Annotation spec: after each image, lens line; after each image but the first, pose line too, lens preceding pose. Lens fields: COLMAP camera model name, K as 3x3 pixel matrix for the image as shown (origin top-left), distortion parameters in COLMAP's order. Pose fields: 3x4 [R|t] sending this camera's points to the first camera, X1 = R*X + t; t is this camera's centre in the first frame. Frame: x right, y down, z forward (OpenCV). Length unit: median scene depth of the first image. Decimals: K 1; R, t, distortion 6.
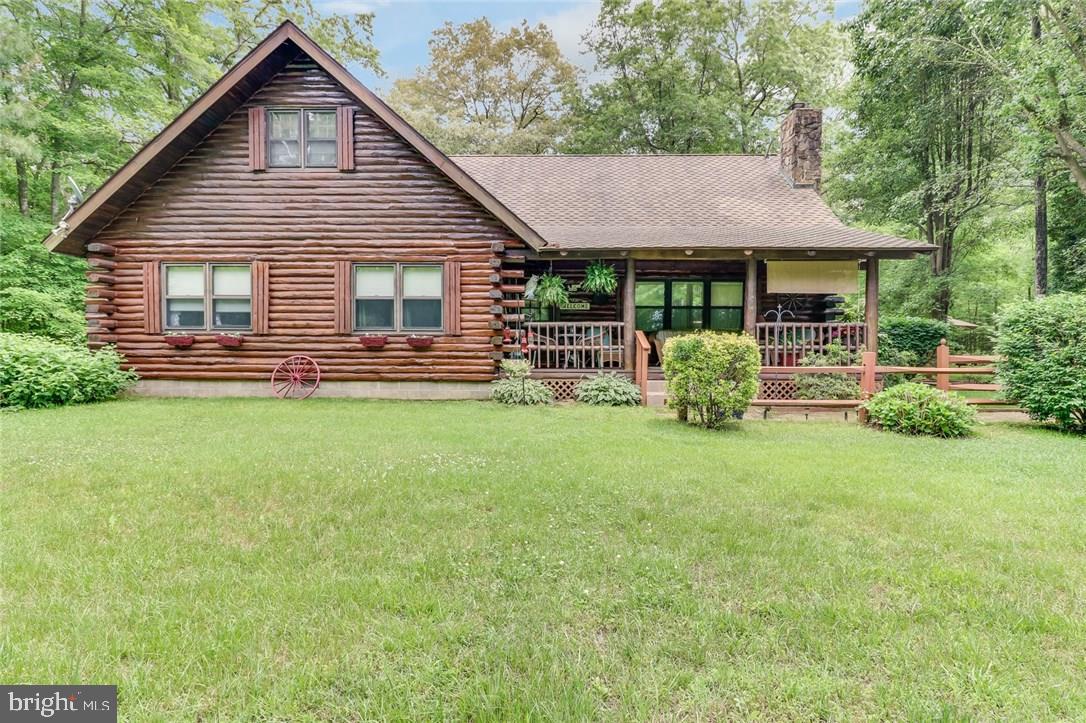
lens RADIAL K [[569.1, 0, 552.8], [0, 569.1, 353.6], [0, 0, 1]] dist [-0.007204, -0.003695]
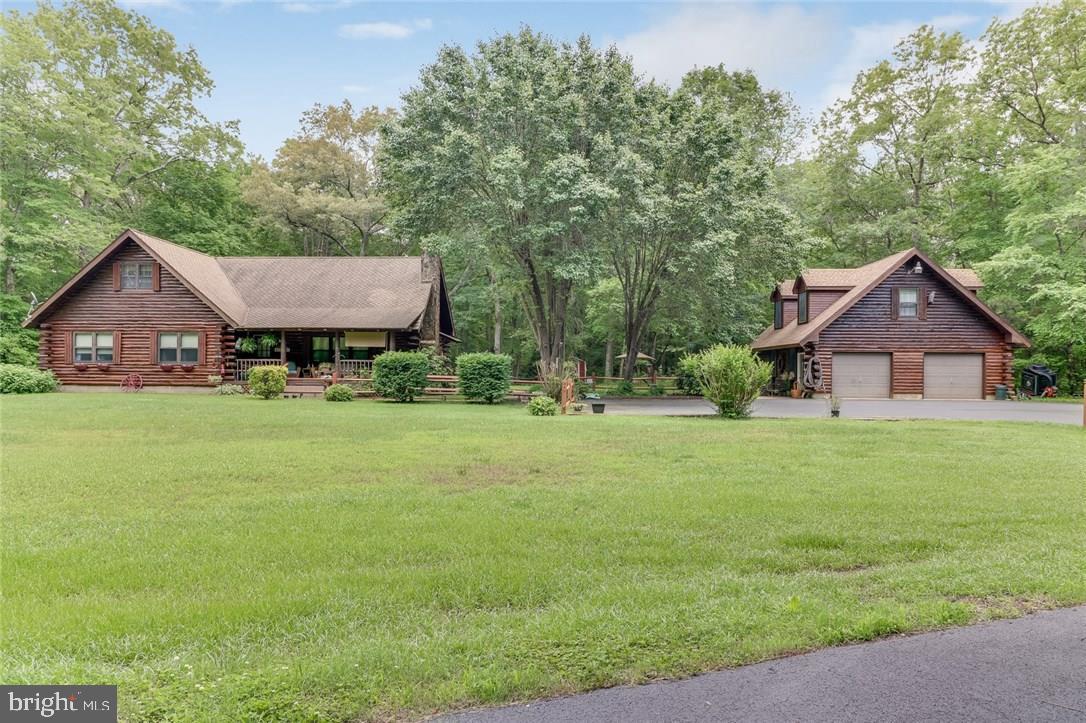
lens RADIAL K [[711.5, 0, 549.0], [0, 711.5, 362.1], [0, 0, 1]] dist [0.006173, -0.001702]
pose [[0.999644, 0.002483, -0.026577, 1.241546], [-0.003210, 0.999621, -0.027342, 0.027955], [0.026500, 0.027417, 0.999273, -1.730675]]
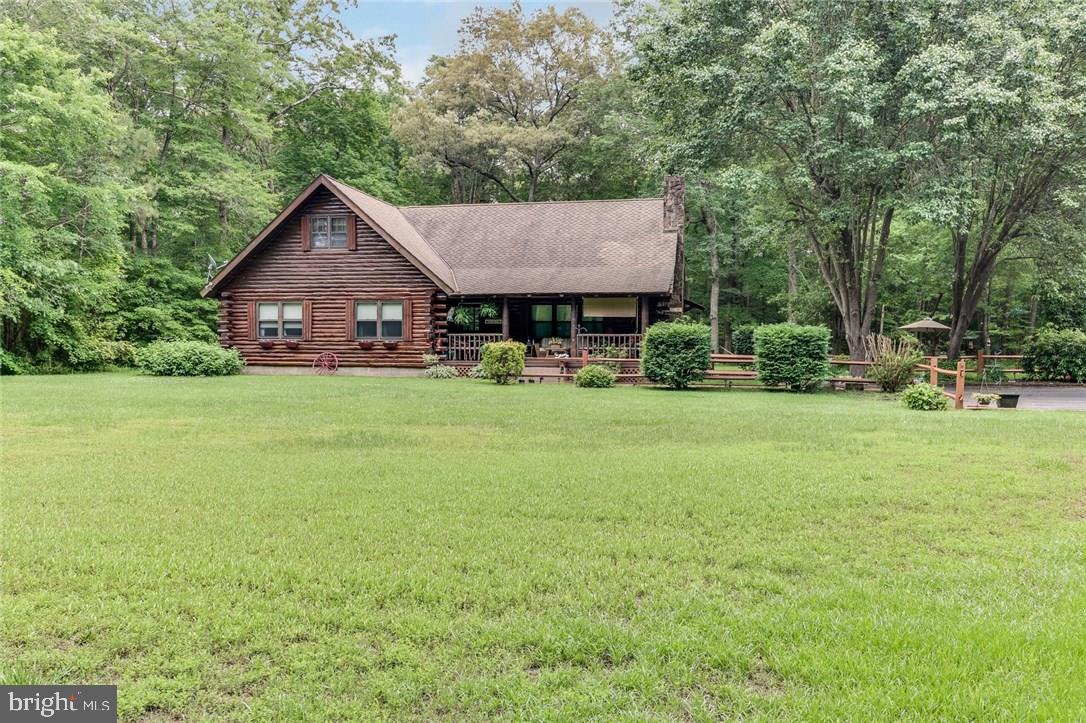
lens RADIAL K [[910.2, 0, 540.9], [0, 910.2, 361.0], [0, 0, 1]] dist [0.023938, 0.000047]
pose [[0.980275, 0.003541, -0.197607, 0.793981], [-0.003213, 0.999993, 0.001982, 0.022762], [0.197613, -0.001308, 0.980279, -1.709543]]
